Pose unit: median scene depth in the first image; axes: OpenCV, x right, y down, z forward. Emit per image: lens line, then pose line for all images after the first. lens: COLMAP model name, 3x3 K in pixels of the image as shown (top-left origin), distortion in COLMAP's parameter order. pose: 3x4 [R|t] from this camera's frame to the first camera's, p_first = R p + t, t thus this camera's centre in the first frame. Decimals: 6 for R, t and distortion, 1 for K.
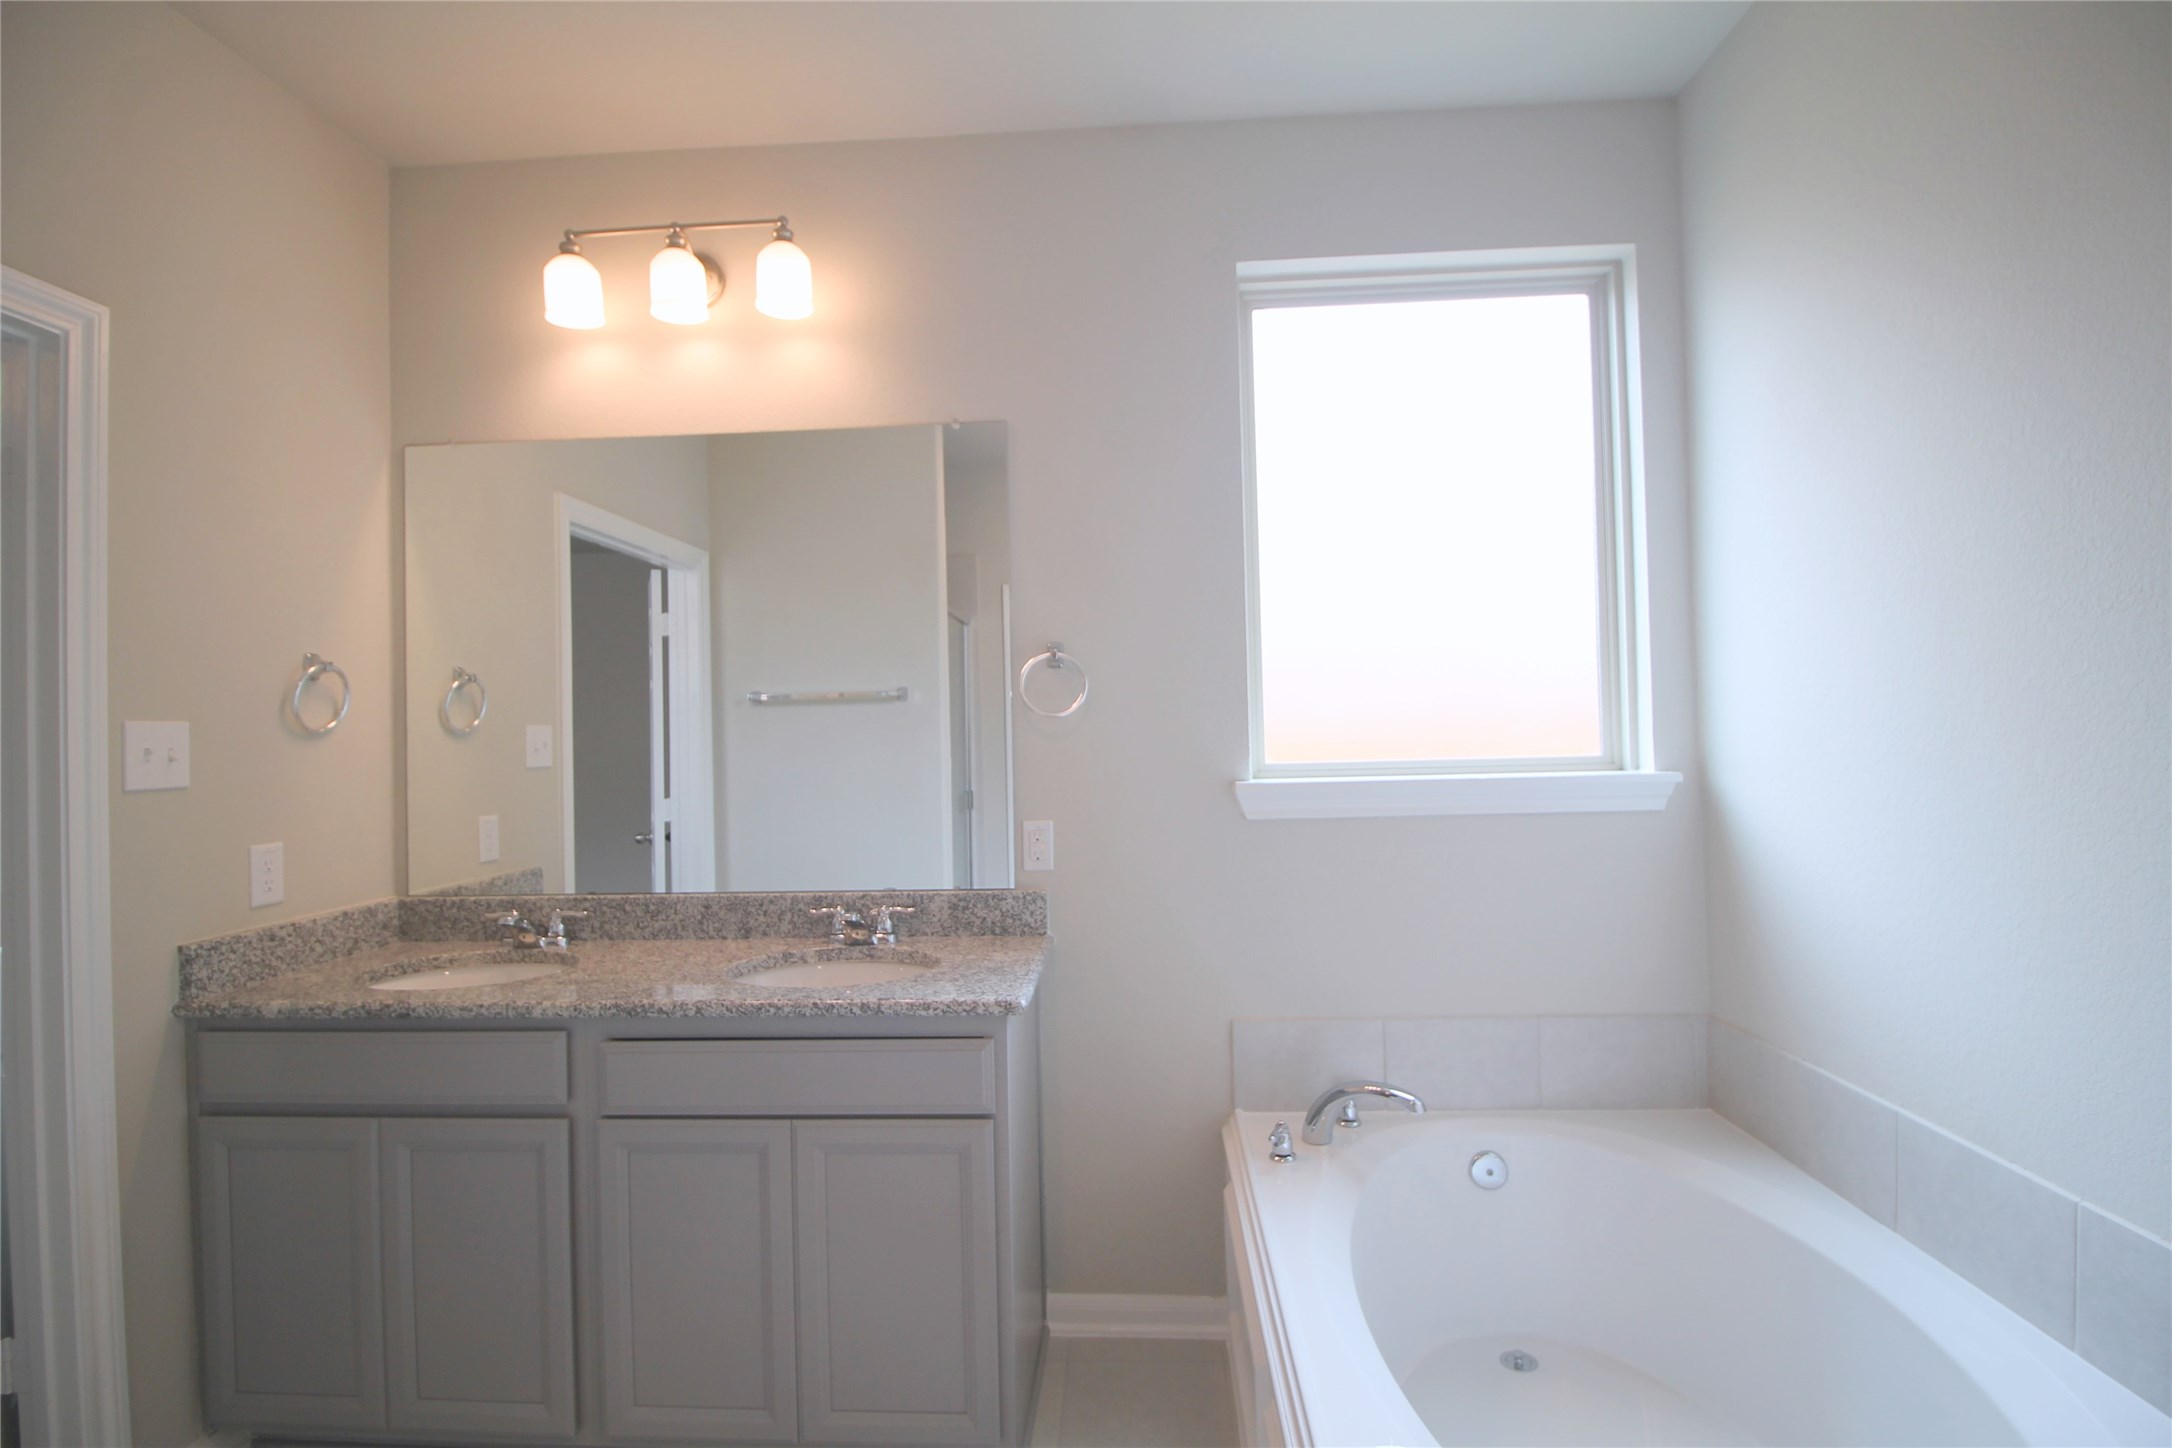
lens RADIAL K [[1015.8, 0, 1090.1], [0, 1015.8, 726.2], [0, 0, 1]] dist [-0.008569, -0.006957]
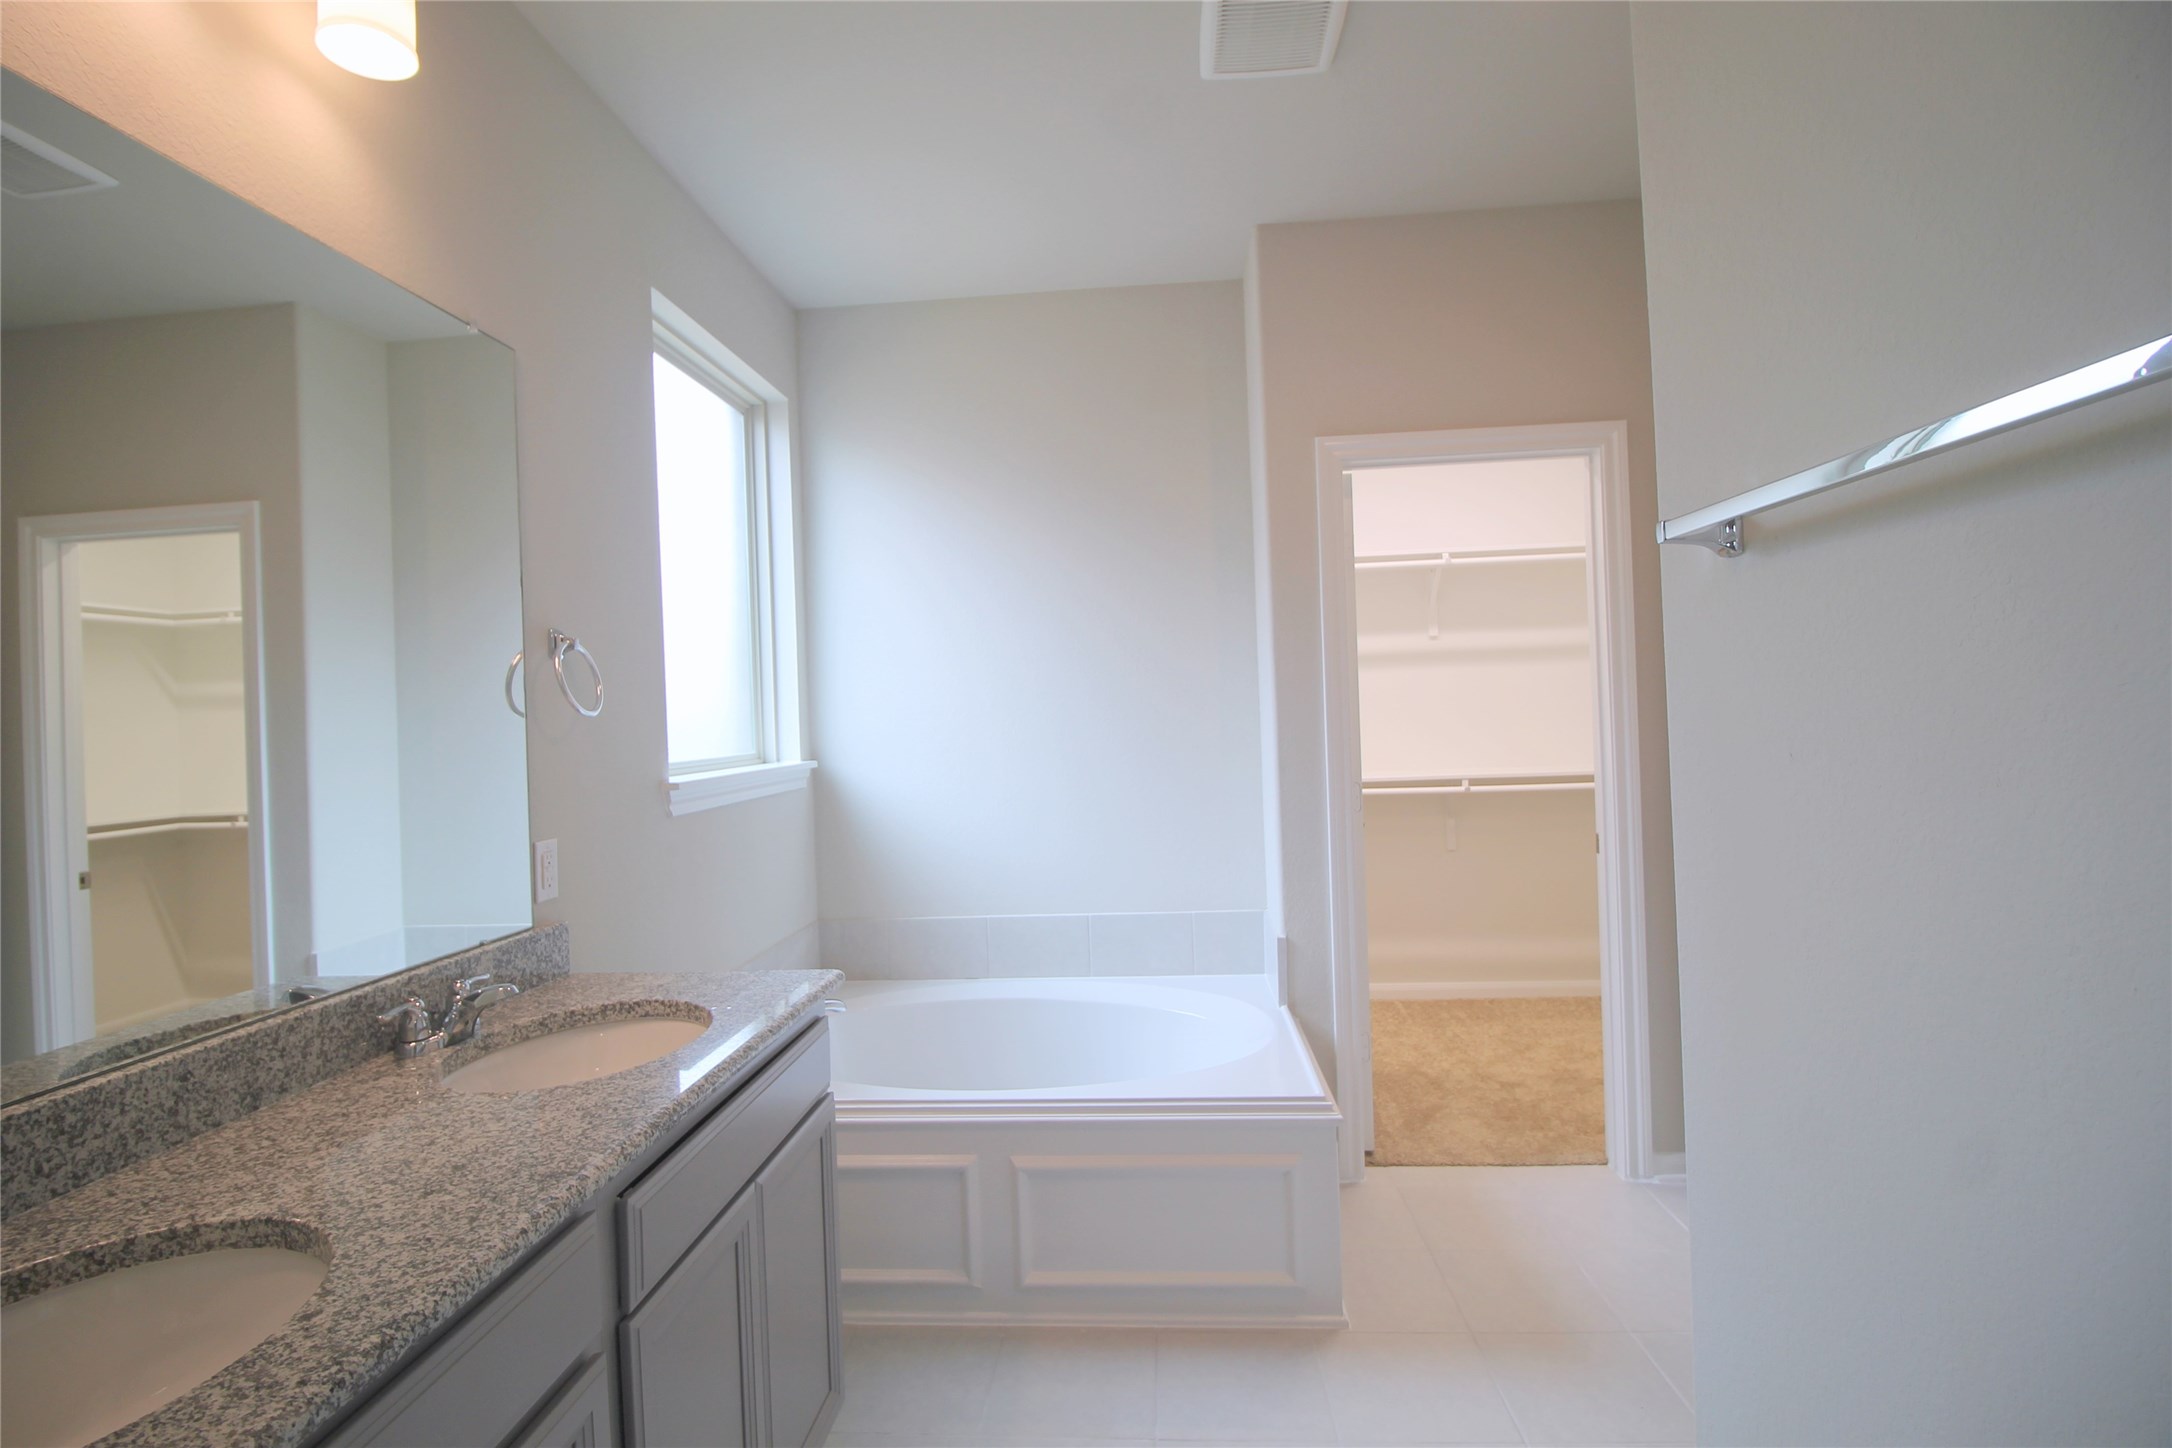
lens RADIAL K [[1015.8, 0, 1087.4], [0, 1015.8, 713.8], [0, 0, 1]] dist [-0.008569, -0.006957]
pose [[0.033137, 0.022380, 0.999200, -0.869454], [0.039044, 0.998957, -0.023669, 0.026457], [-0.998688, 0.039797, 0.032229, 0.526155]]
